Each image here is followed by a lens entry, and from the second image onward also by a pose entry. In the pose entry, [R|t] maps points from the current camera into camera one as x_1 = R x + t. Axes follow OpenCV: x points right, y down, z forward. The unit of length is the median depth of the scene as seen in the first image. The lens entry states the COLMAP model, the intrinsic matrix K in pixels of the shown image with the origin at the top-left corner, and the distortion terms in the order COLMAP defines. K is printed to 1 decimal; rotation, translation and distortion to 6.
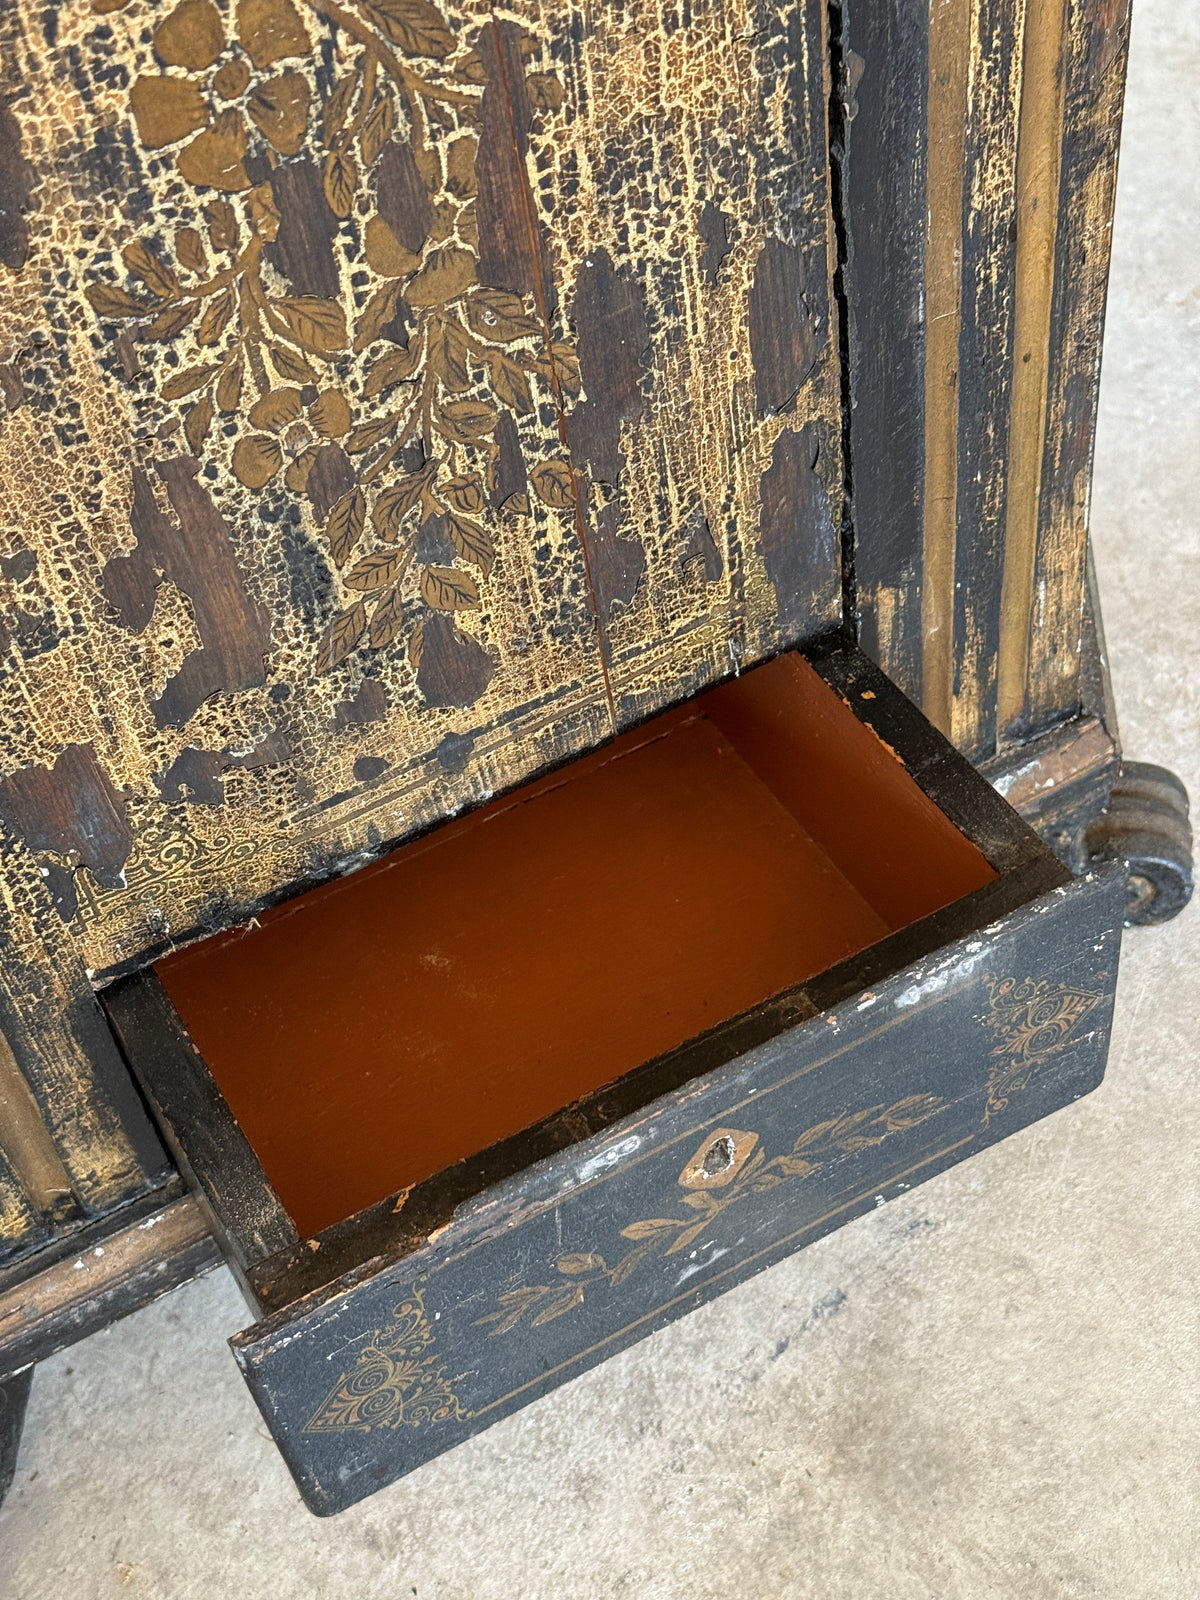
lens RADIAL K [[2240.8, 0, 603.5], [0, 2240.8, 795.3], [0, 0, 1]] dist [0.188247, -0.366363]
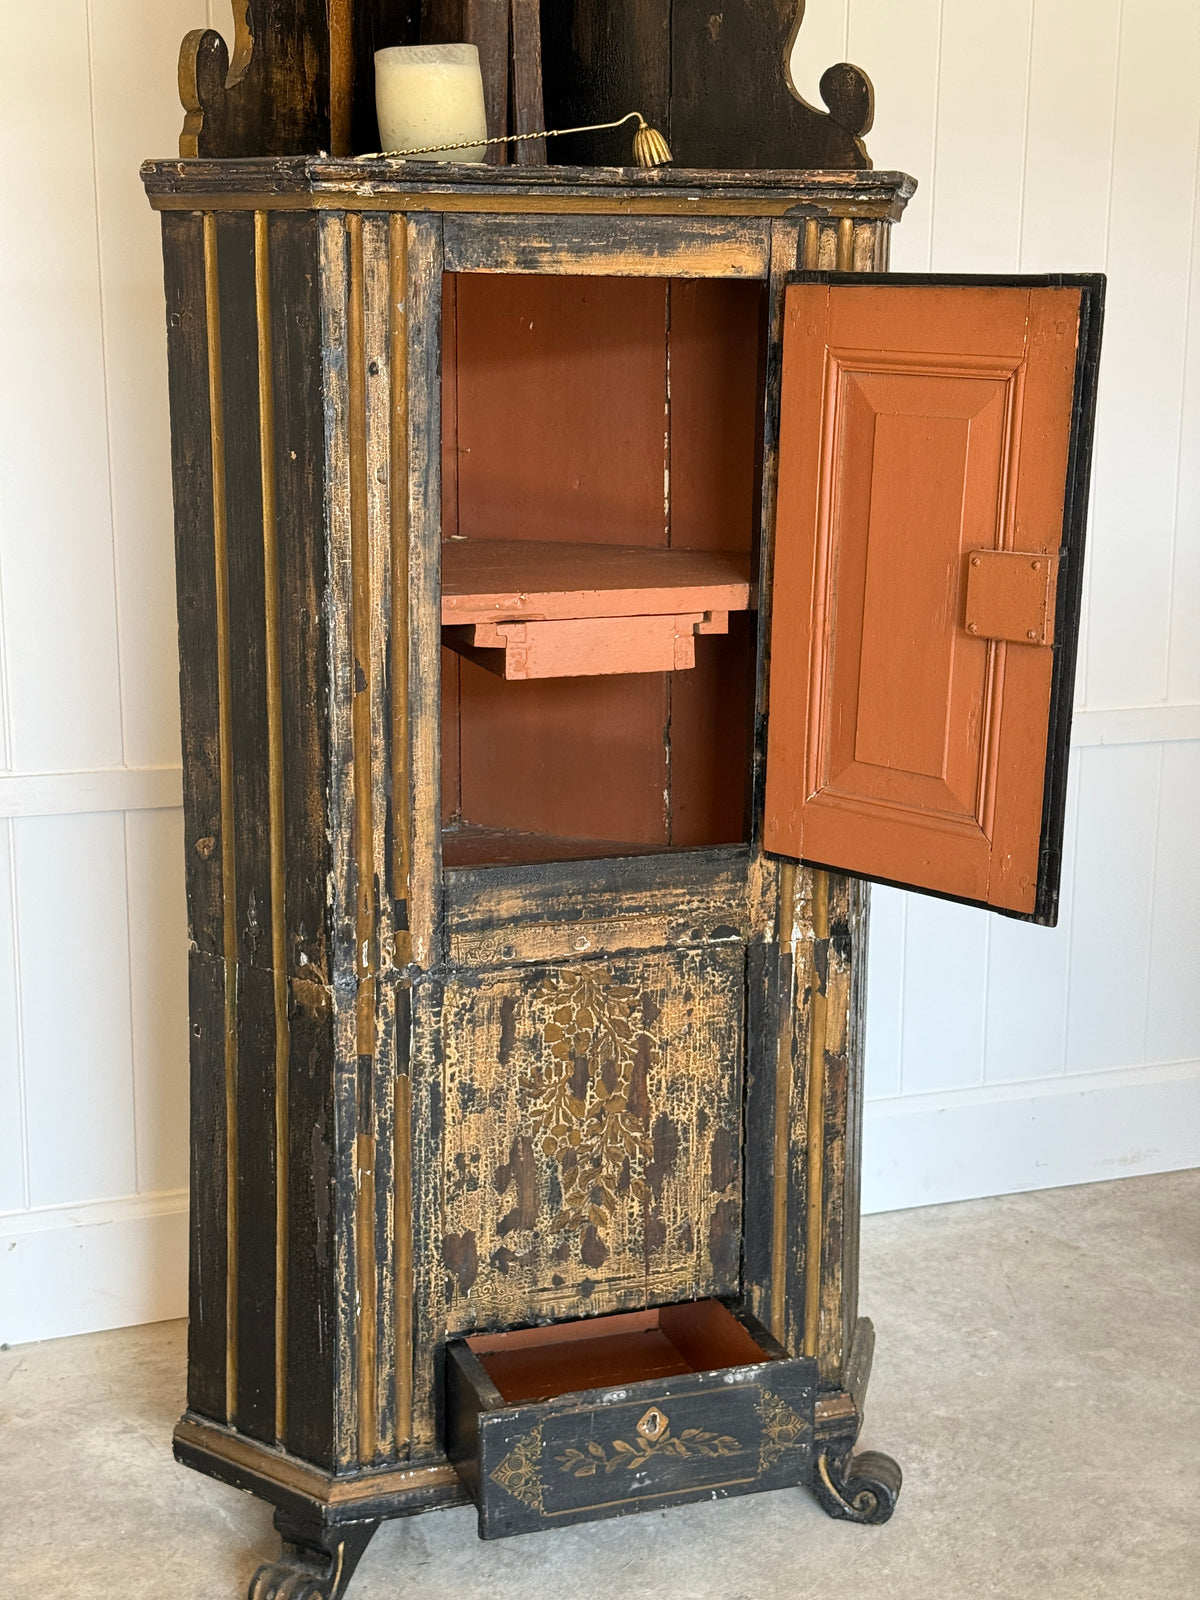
lens RADIAL K [[2237.5, 0, 594.9], [0, 2237.5, 796.5], [0, 0, 1]] dist [0.168083, -0.262880]
pose [[0.980129, 0.140673, -0.139847, 0.253123], [-0.195887, 0.797386, -0.570793, 1.110033], [0.031217, 0.586845, 0.809097, -1.657960]]
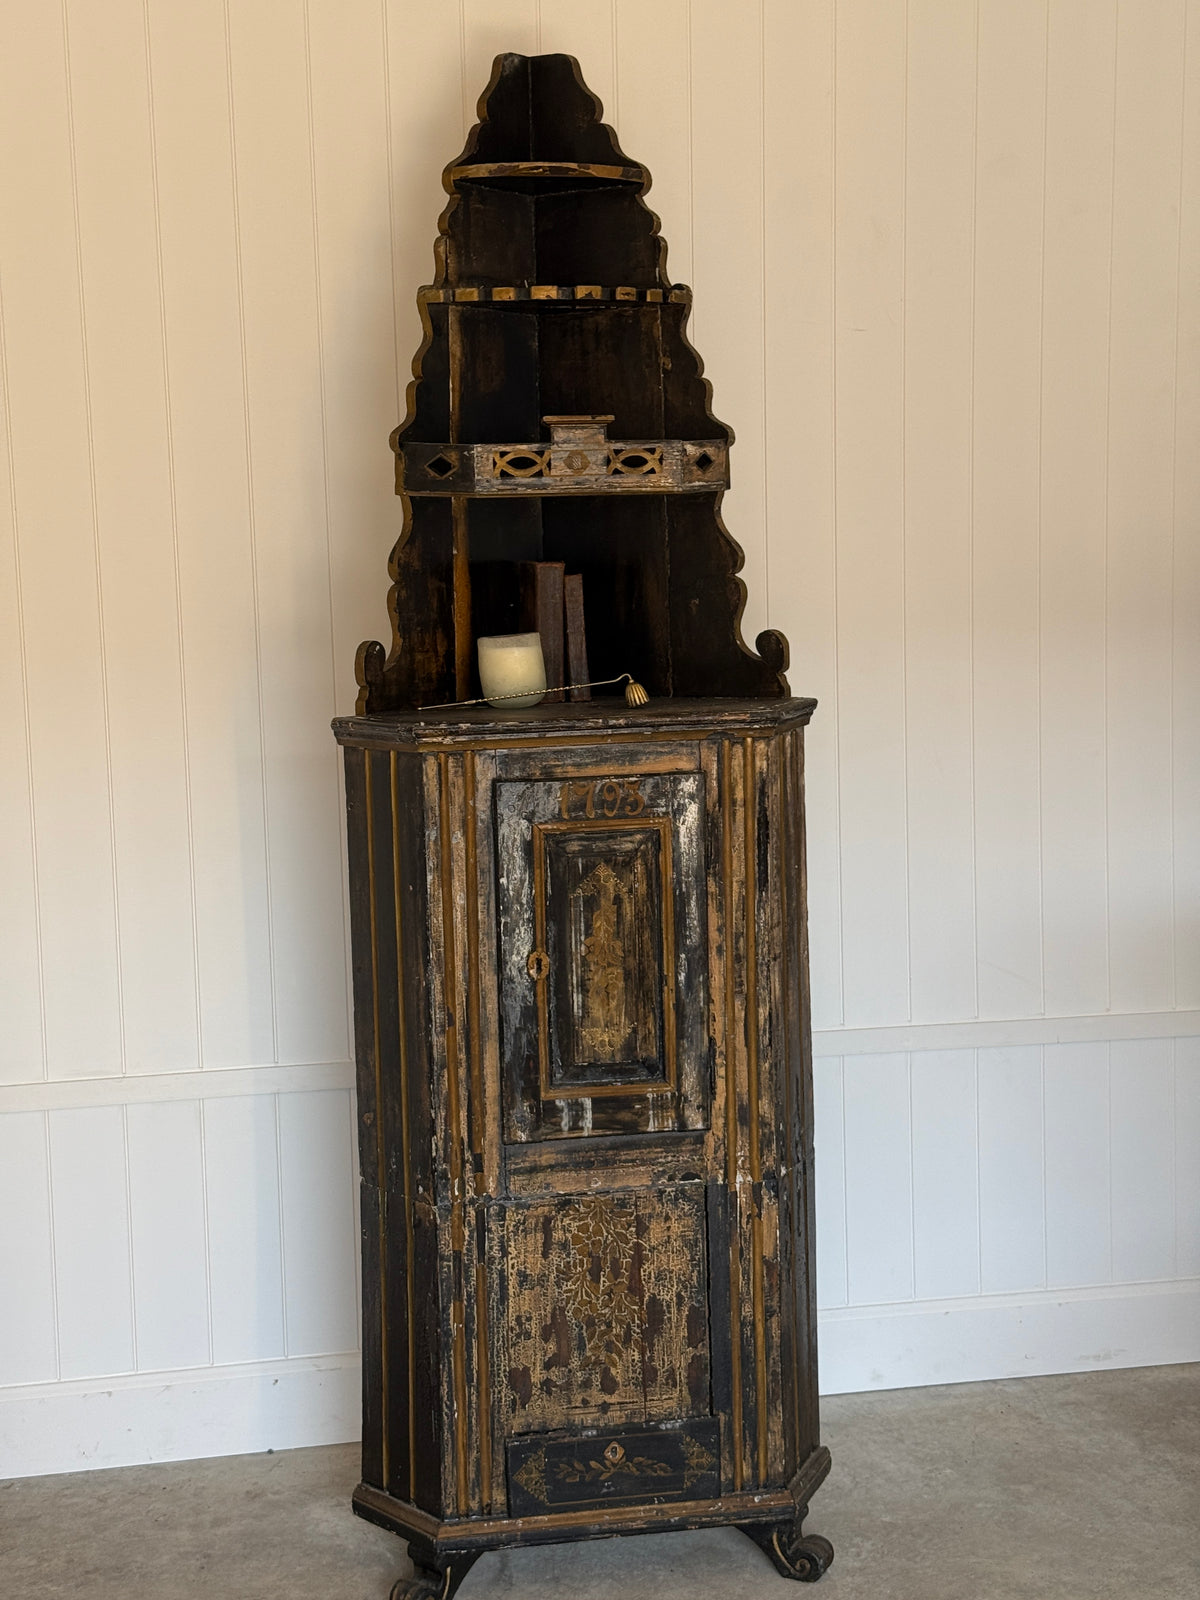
lens RADIAL K [[2238.9, 0, 608.0], [0, 2238.9, 805.9], [0, 0, 1]] dist [0.161384, -0.232440]
pose [[0.940458, 0.113764, -0.320307, 1.231090], [-0.295336, 0.739985, -0.604317, 1.795469], [0.168273, 0.662933, 0.729524, -3.025977]]
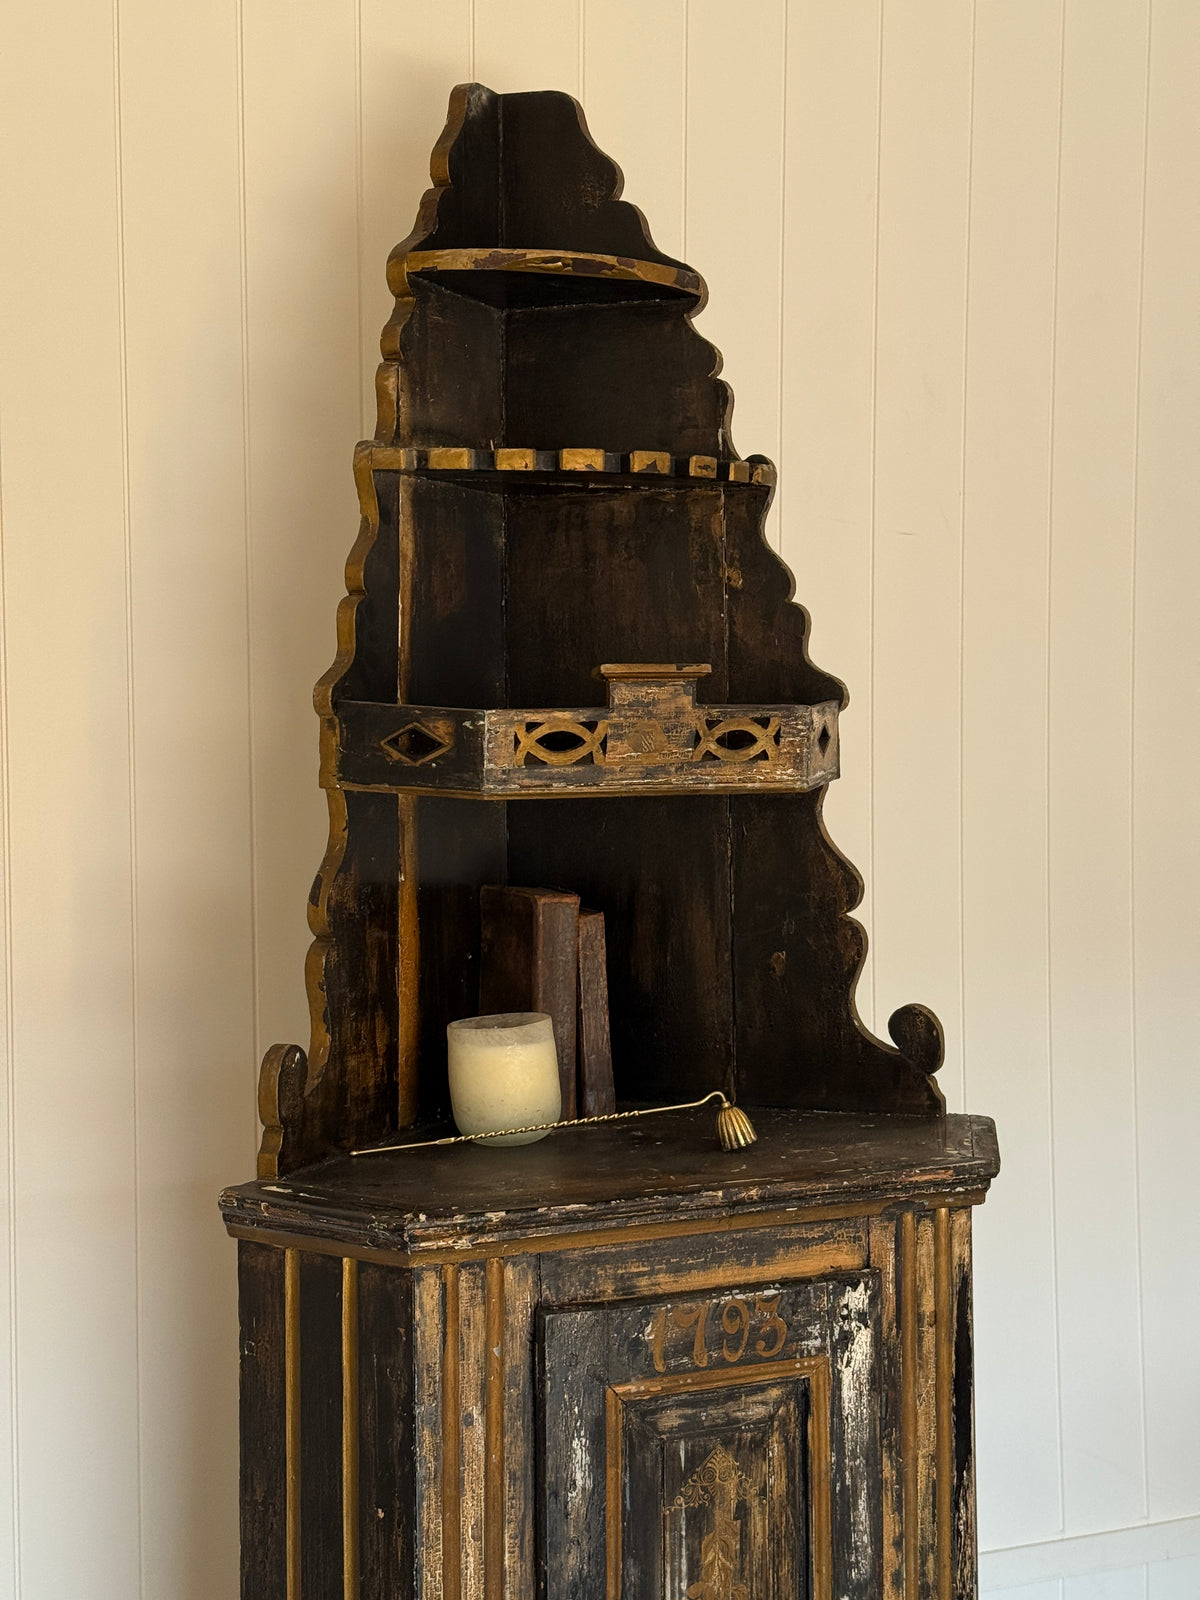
lens RADIAL K [[2237.5, 0, 594.9], [0, 2237.5, 796.5], [0, 0, 1]] dist [0.168083, -0.262880]
pose [[0.988797, 0.093120, -0.116656, -0.062252], [-0.148668, 0.684222, -0.713959, 0.567404], [0.013334, 0.723304, 0.690401, -2.022062]]
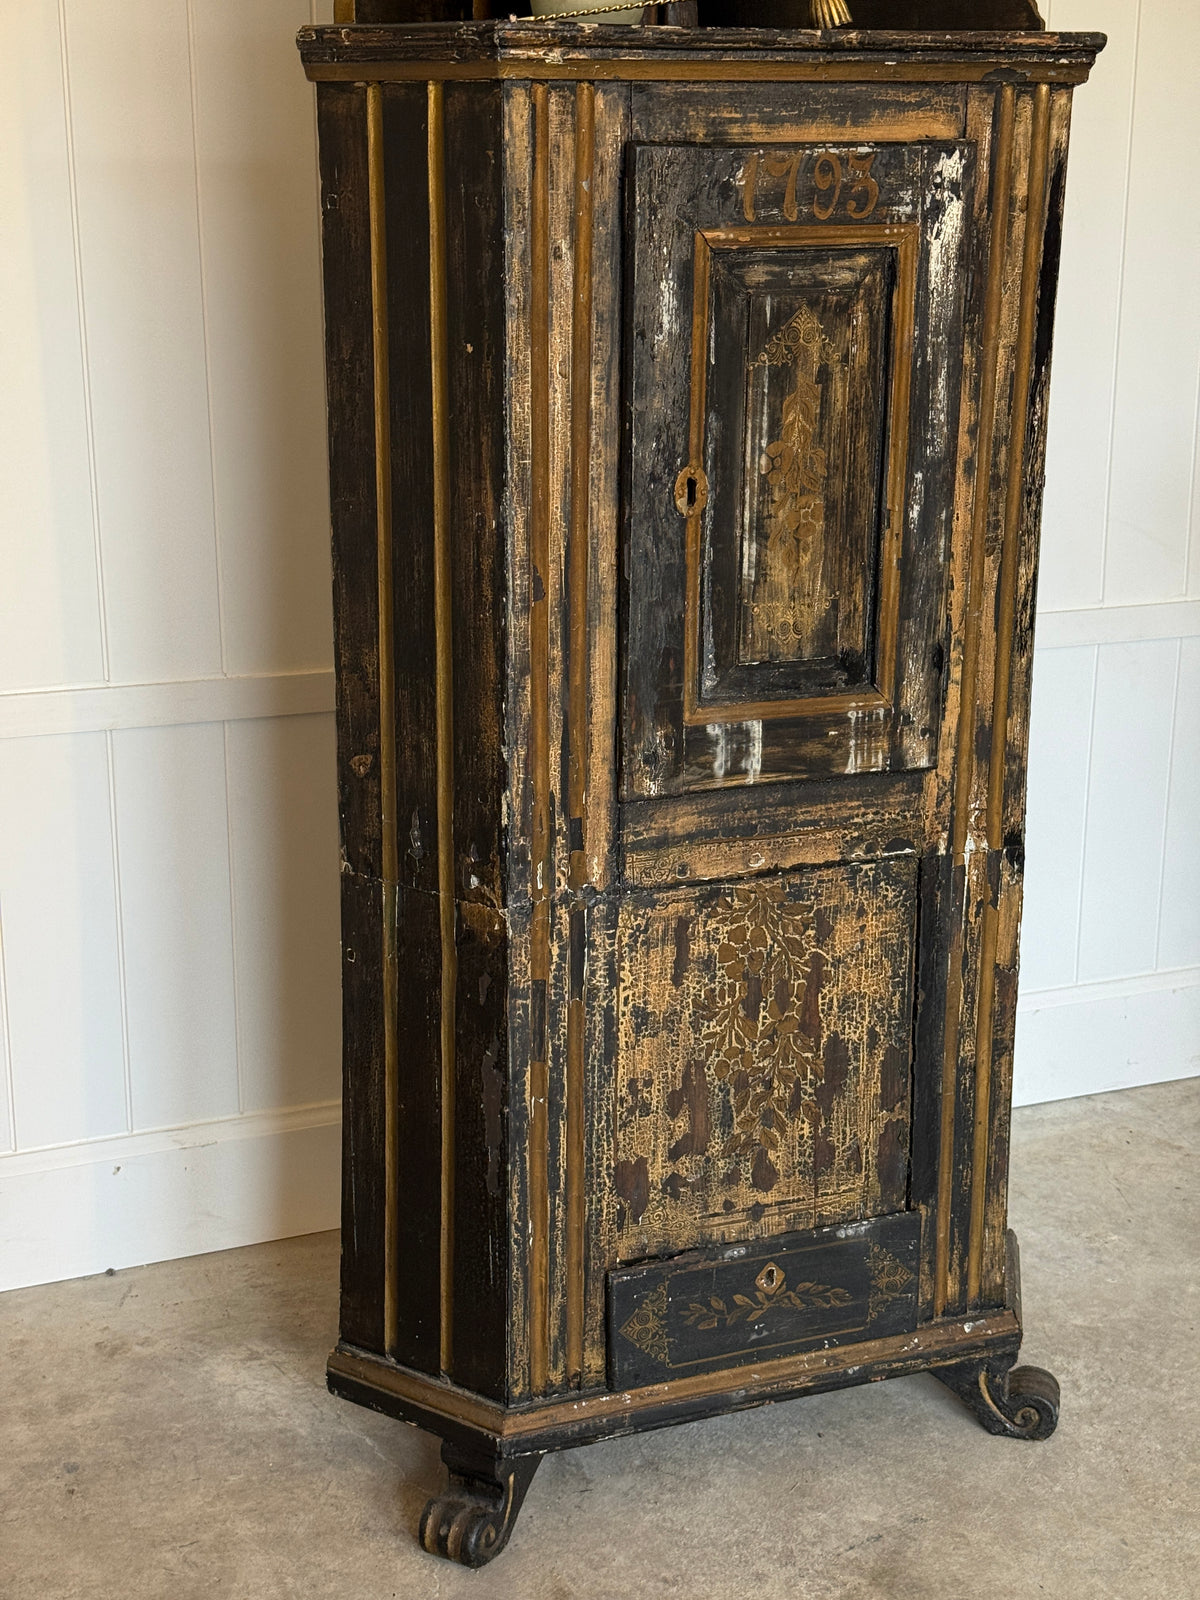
lens RADIAL K [[2232.6, 0, 576.6], [0, 2232.6, 808.4], [0, 0, 1]] dist [0.154510, -0.175749]
pose [[0.986155, 0.133568, -0.098276, -0.081390], [-0.165451, 0.832422, -0.528866, 1.061840], [0.011167, 0.537803, 0.842996, -1.577837]]
